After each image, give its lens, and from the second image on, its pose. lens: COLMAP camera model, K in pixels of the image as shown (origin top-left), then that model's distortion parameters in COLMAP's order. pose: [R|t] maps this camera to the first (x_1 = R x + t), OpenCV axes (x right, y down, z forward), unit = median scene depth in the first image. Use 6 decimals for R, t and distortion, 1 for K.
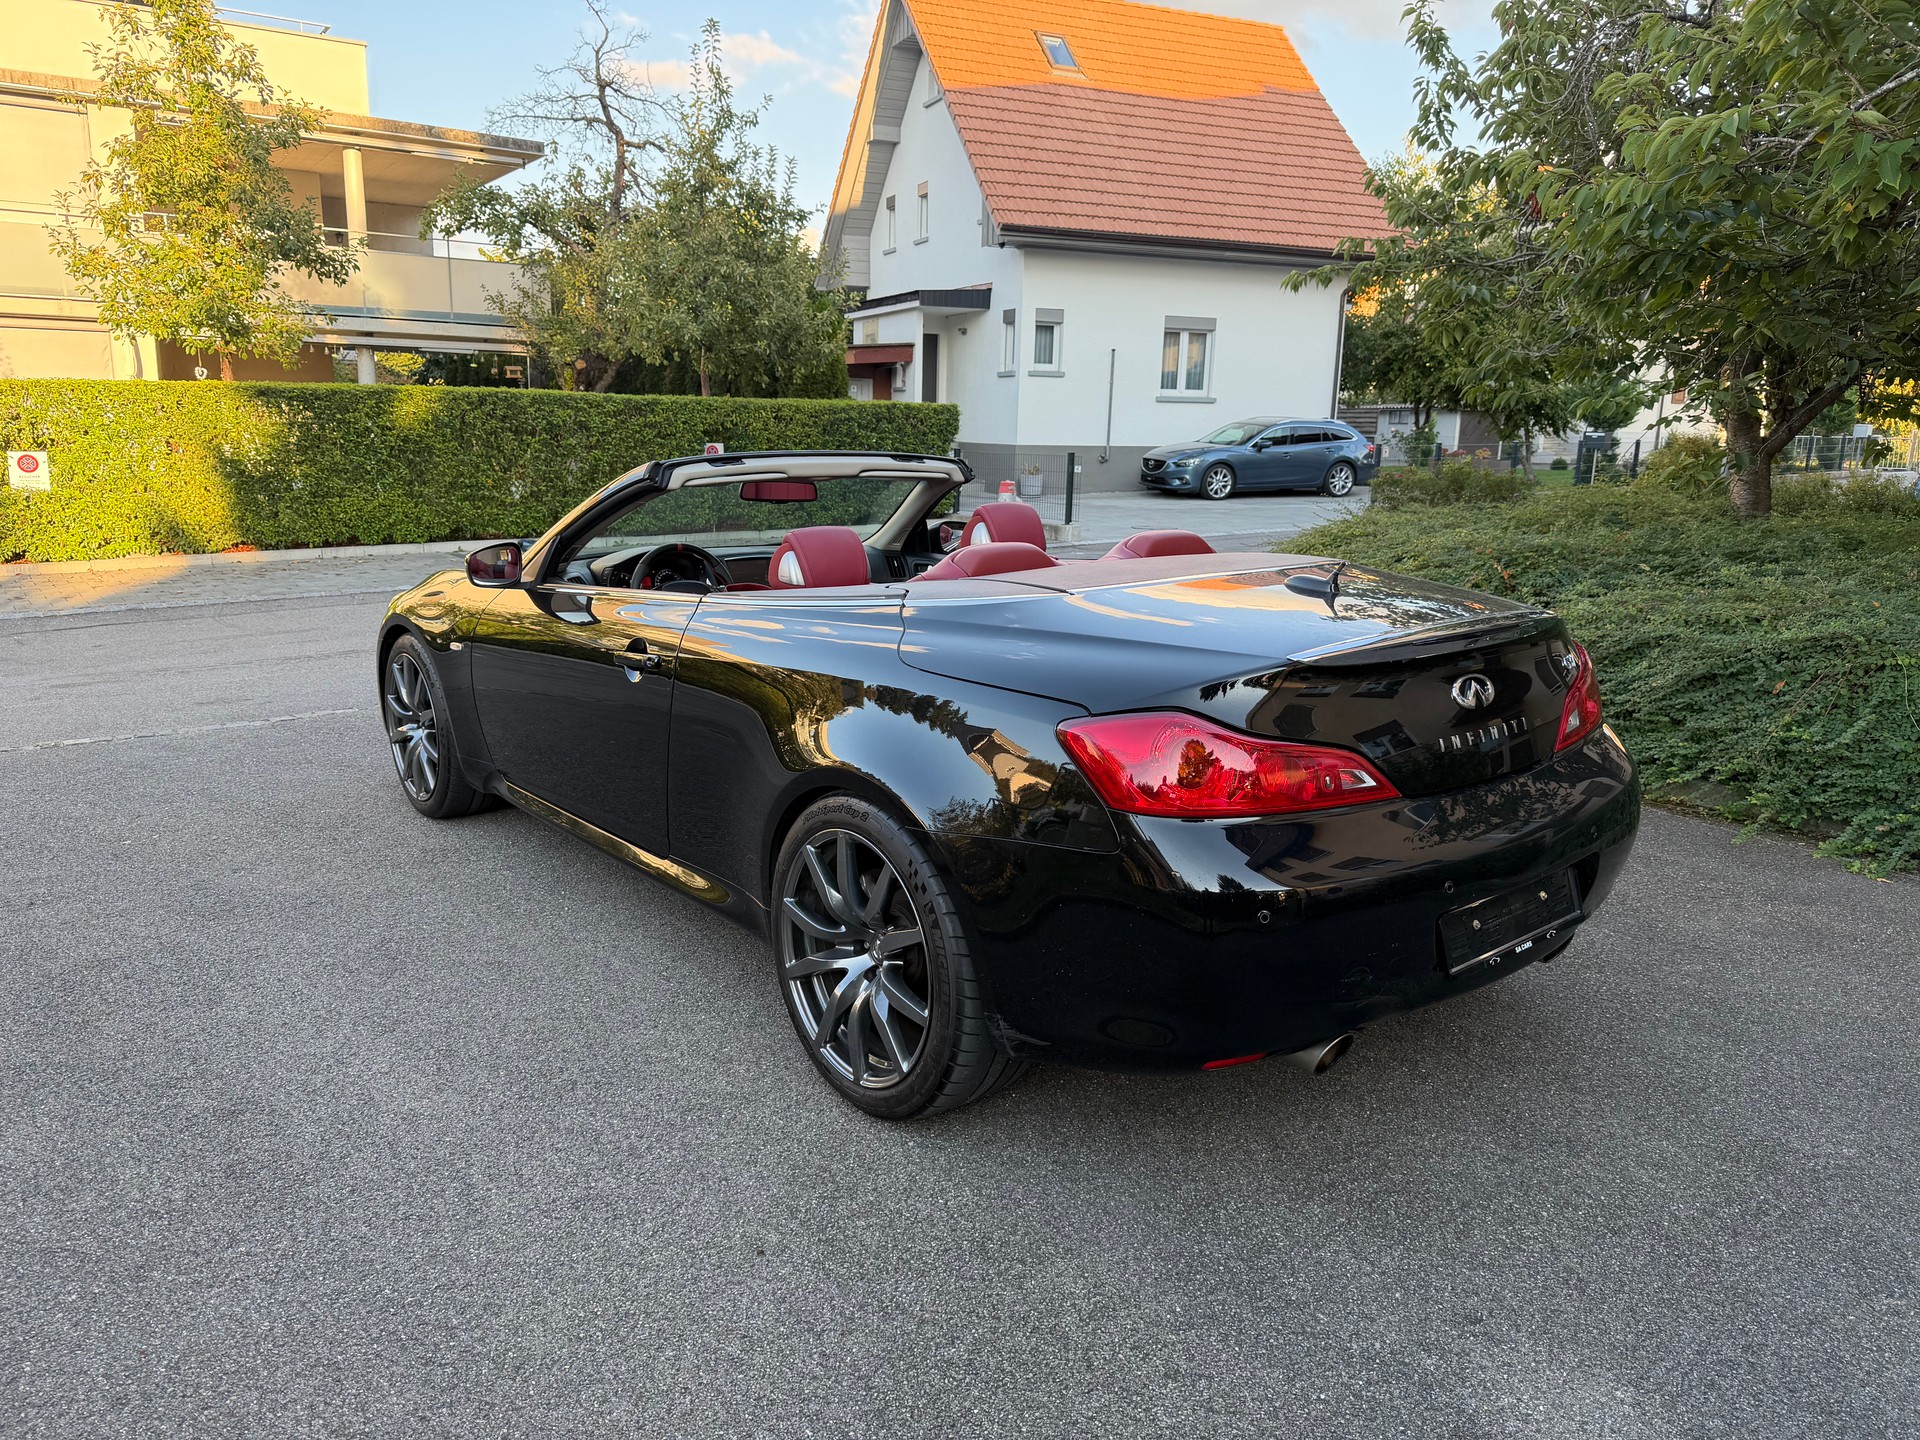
lens RADIAL K [[1394.4, 0, 912.5], [0, 1394.4, 692.5], [0, 0, 1]] dist [0.053296, -0.078079]
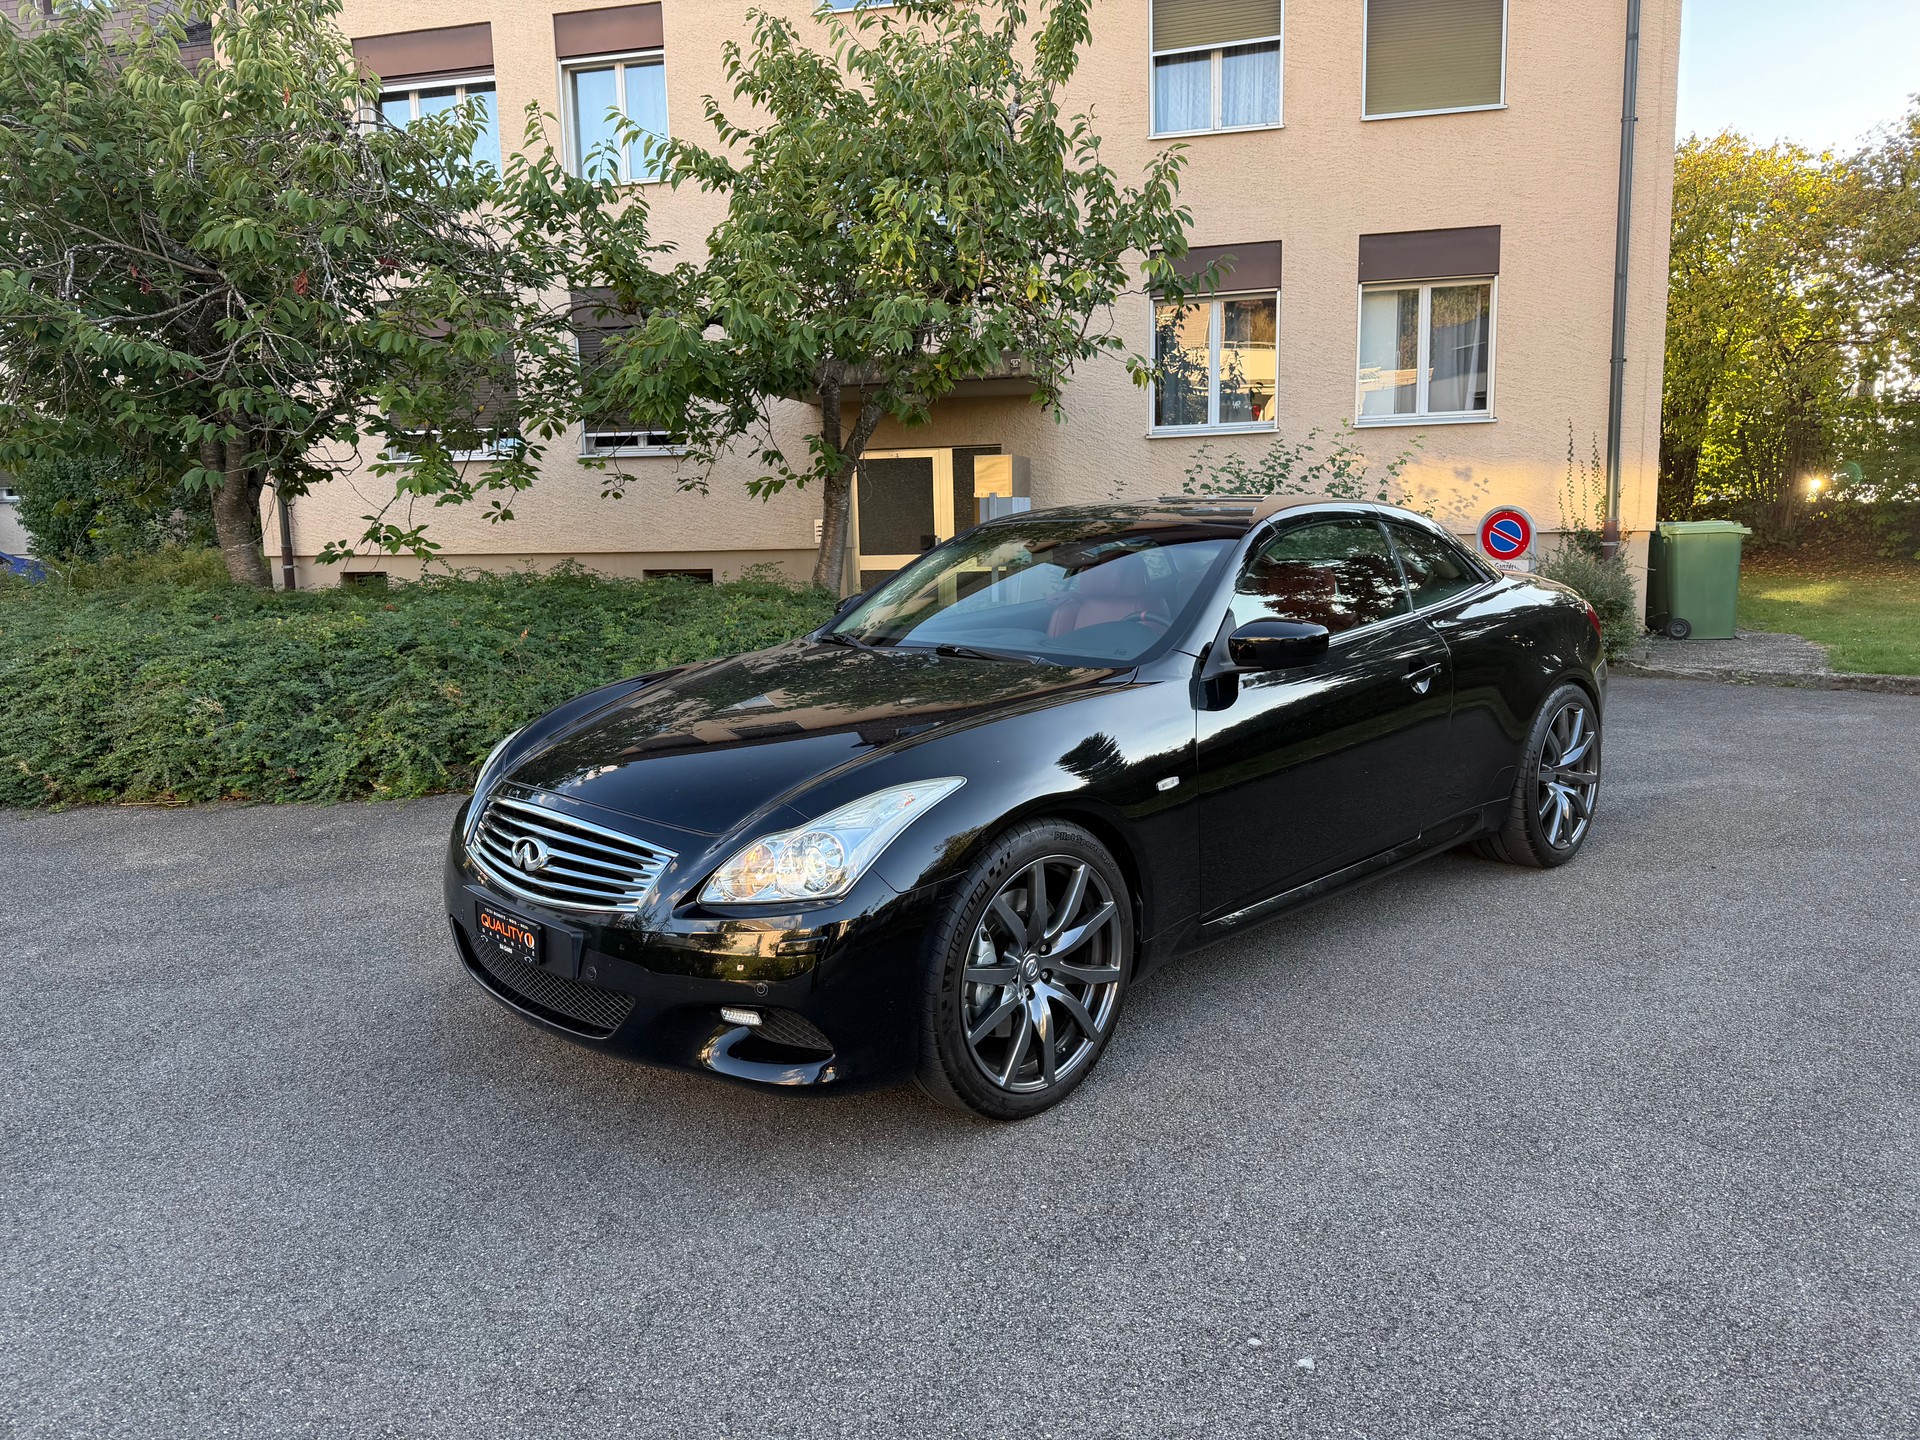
lens RADIAL K [[1397.5, 0, 986.5], [0, 1397.5, 704.2], [0, 0, 1]] dist [0.038905, -0.063566]
pose [[-0.151966, -0.144921, 0.977704, -0.356361], [0.205085, 0.963040, 0.174624, -0.076716], [-0.966875, 0.227049, -0.116629, 0.407832]]
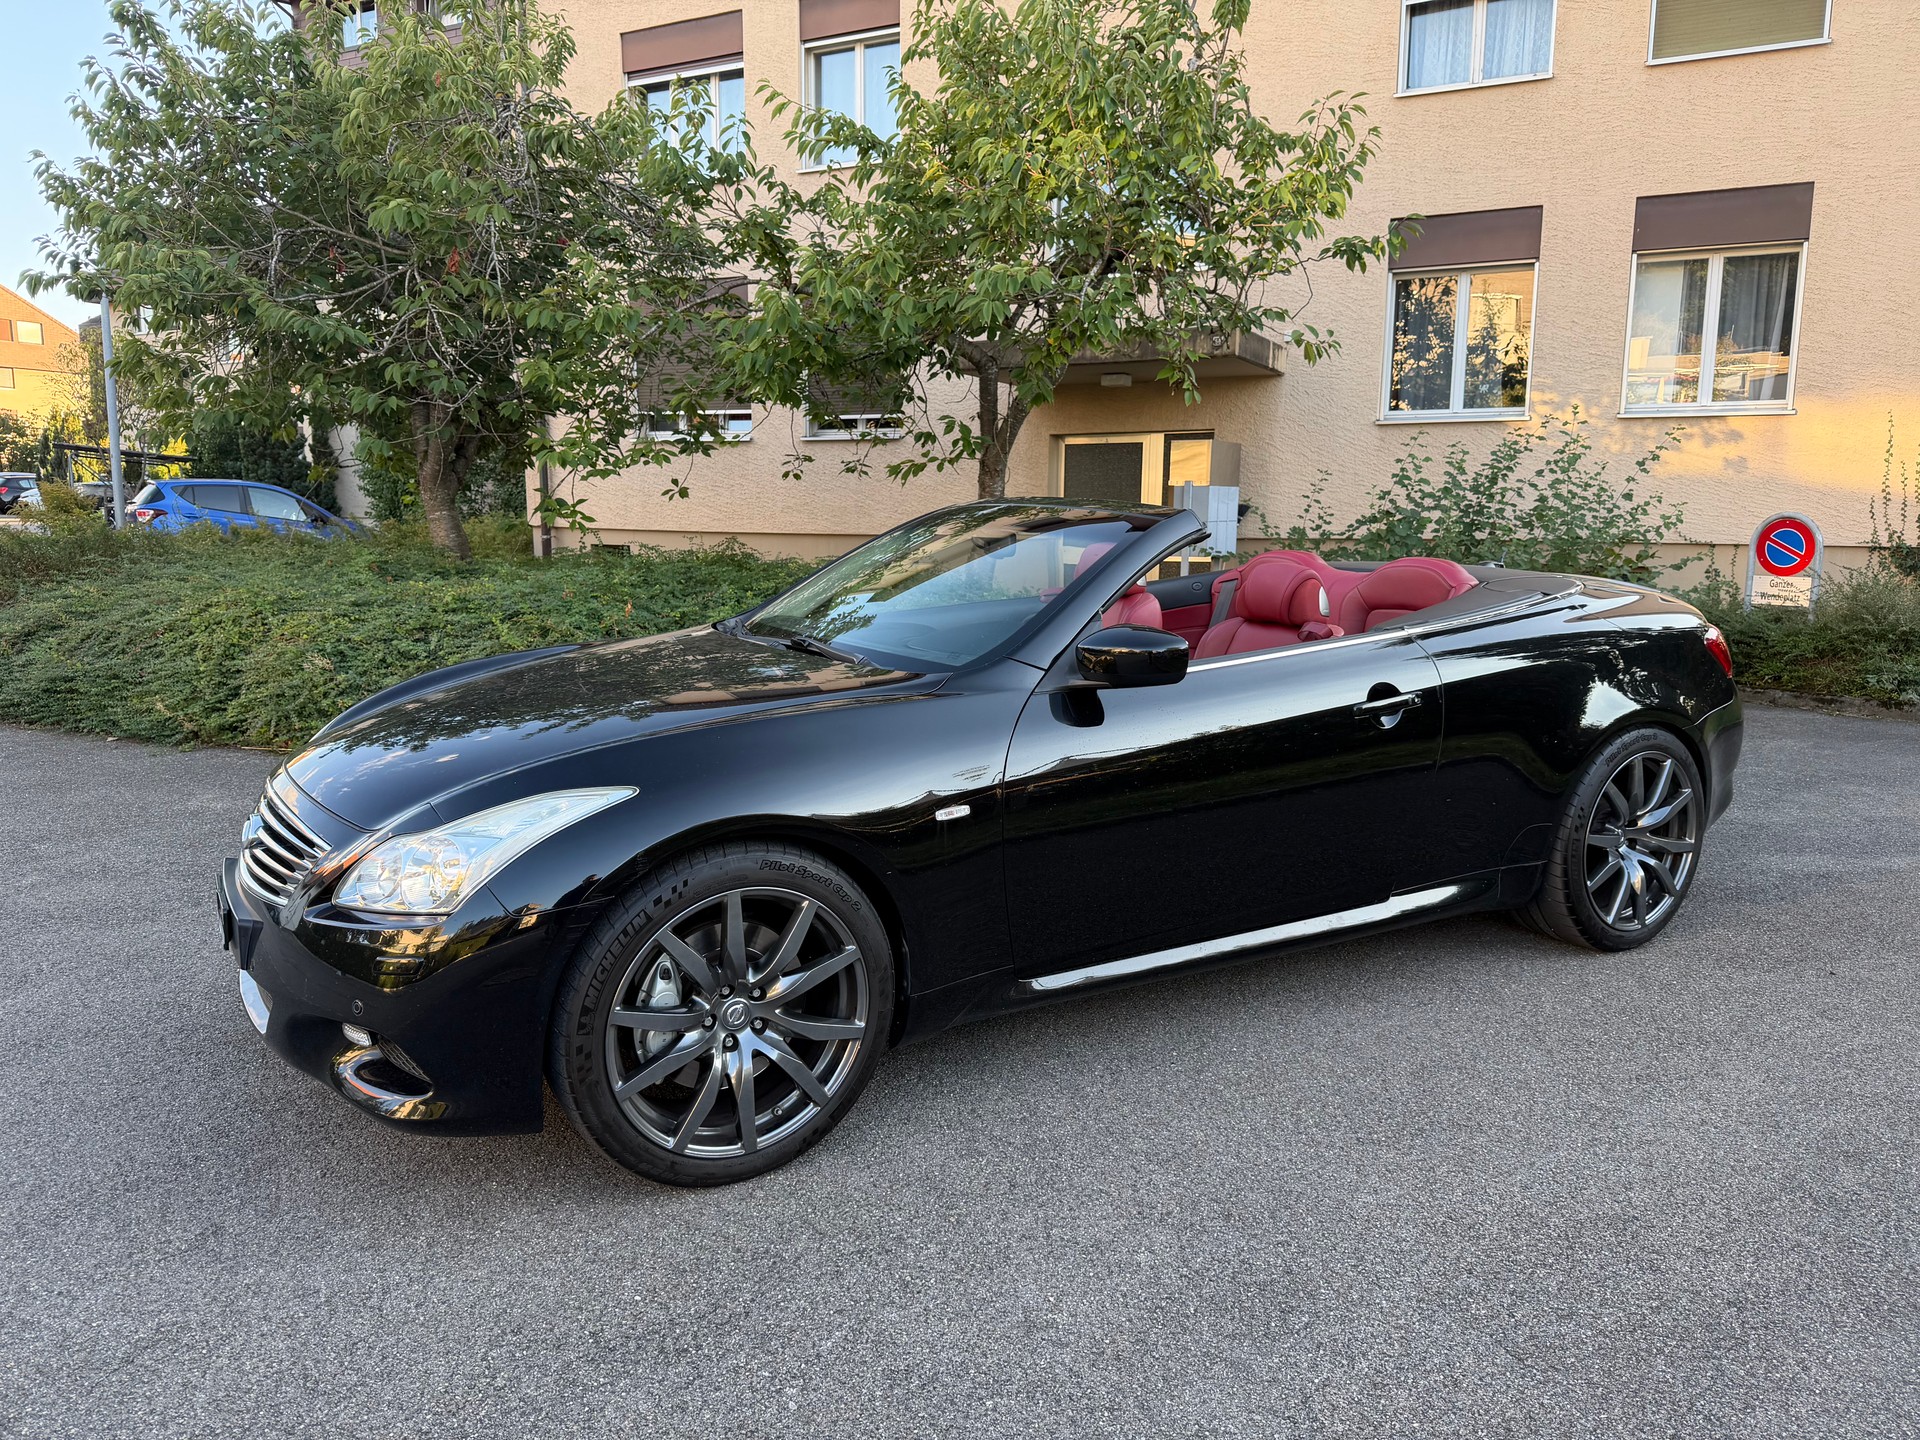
lens RADIAL K [[1391.3, 0, 970.2], [0, 1391.3, 720.0], [0, 0, 1]] dist [0.034984, -0.053918]
pose [[0.101125, -0.164892, 0.981114, -0.323254], [0.181321, 0.972707, 0.144790, -0.056485], [-0.978211, 0.163255, 0.128263, 0.315979]]
